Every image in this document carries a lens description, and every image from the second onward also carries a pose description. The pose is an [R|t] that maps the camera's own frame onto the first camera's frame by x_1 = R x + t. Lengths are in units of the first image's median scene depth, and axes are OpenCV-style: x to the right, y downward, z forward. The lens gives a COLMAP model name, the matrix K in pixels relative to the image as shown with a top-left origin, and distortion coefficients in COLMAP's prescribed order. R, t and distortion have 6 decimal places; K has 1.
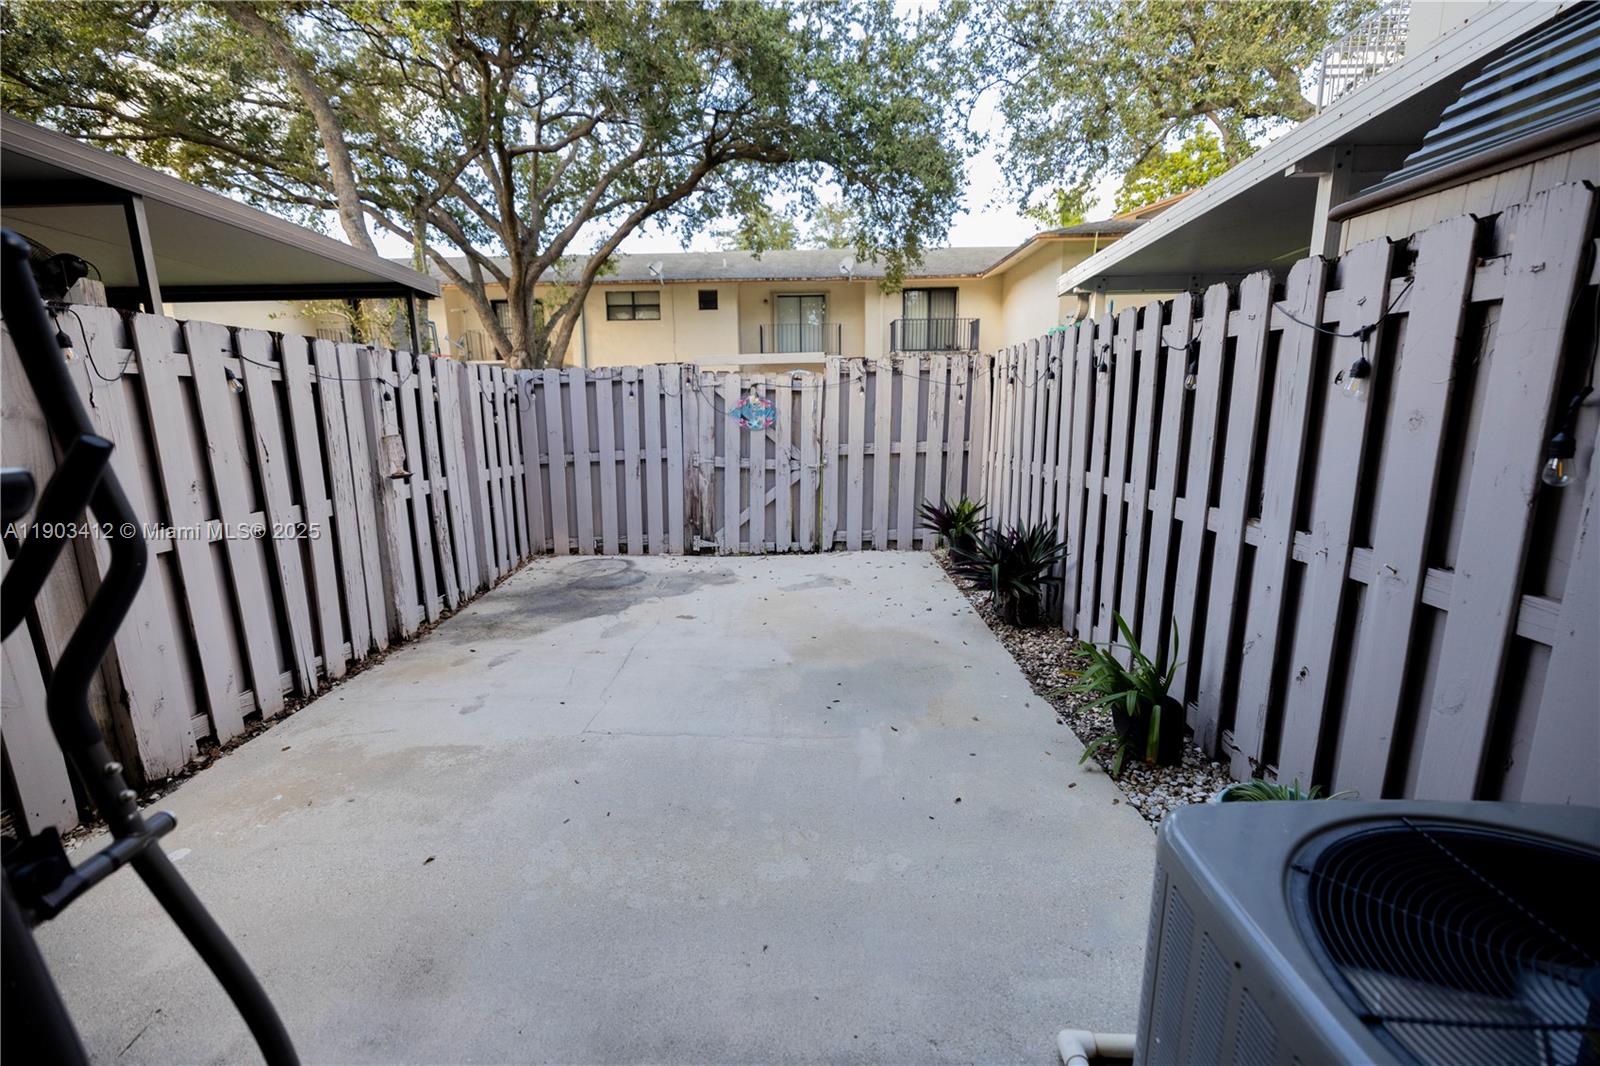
lens RADIAL K [[661.8, 0, 788.5], [0, 661.8, 530.3], [0, 0, 1]] dist [-0.000686, -0.000292]
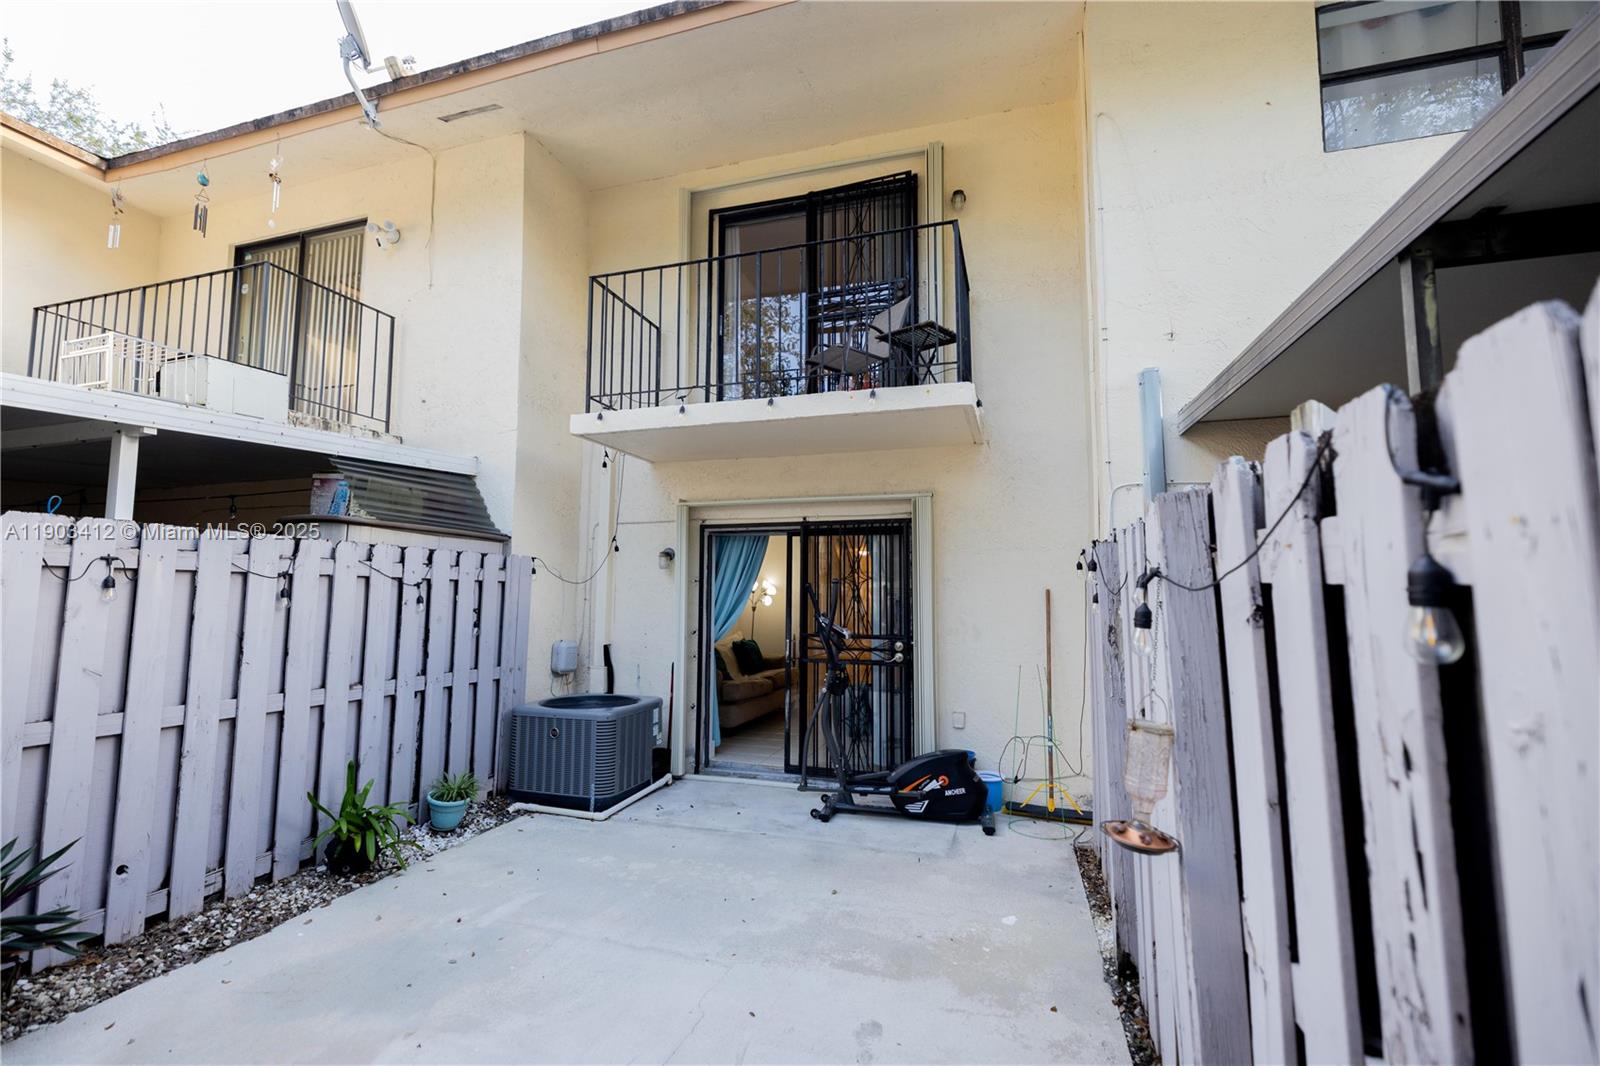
lens RADIAL K [[690.7, 0, 790.8], [0, 690.7, 529.9], [0, 0, 1]] dist [-0.000276, -0.000165]
pose [[-0.958221, 0.039462, 0.283292, -0.754594], [0.066559, 0.994011, 0.086668, -0.421468], [-0.278175, 0.101902, -0.955110, 2.017665]]
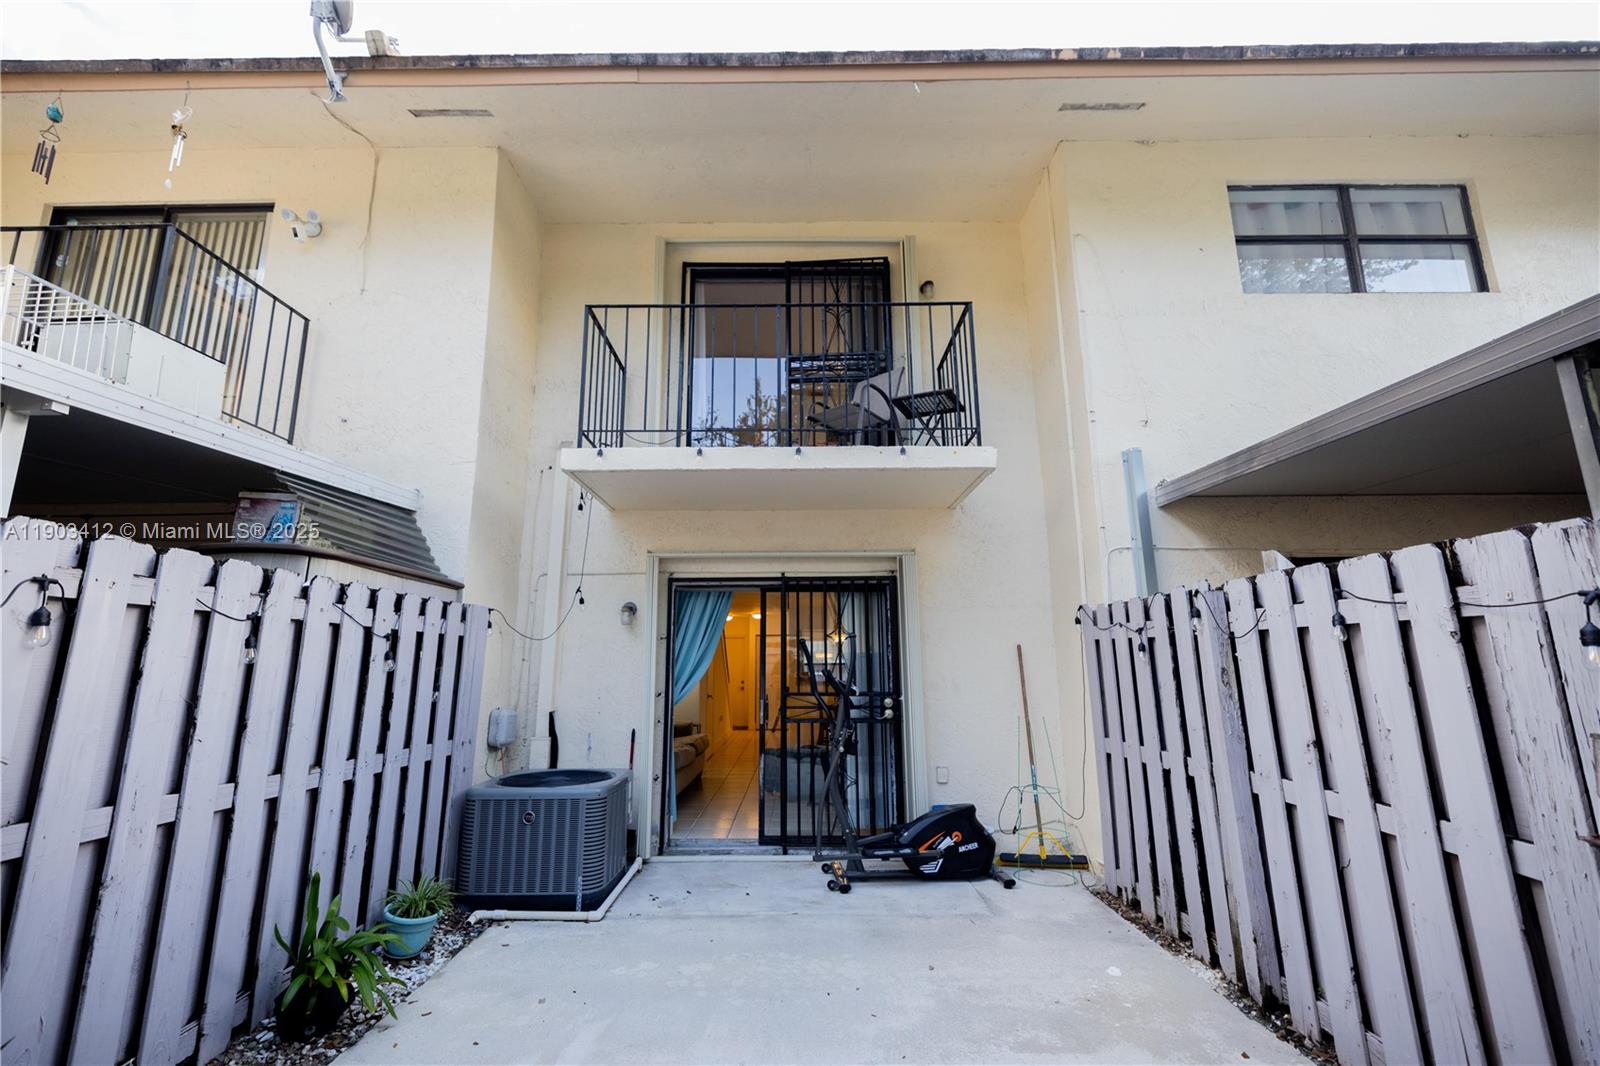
lens RADIAL K [[661.8, 0, 788.5], [0, 661.8, 530.3], [0, 0, 1]] dist [-0.000686, -0.000292]
pose [[-0.999712, 0.019440, -0.014062, -0.172658], [0.019540, 0.999785, -0.007008, -0.386303], [0.013923, -0.007281, -0.999877, 1.980782]]
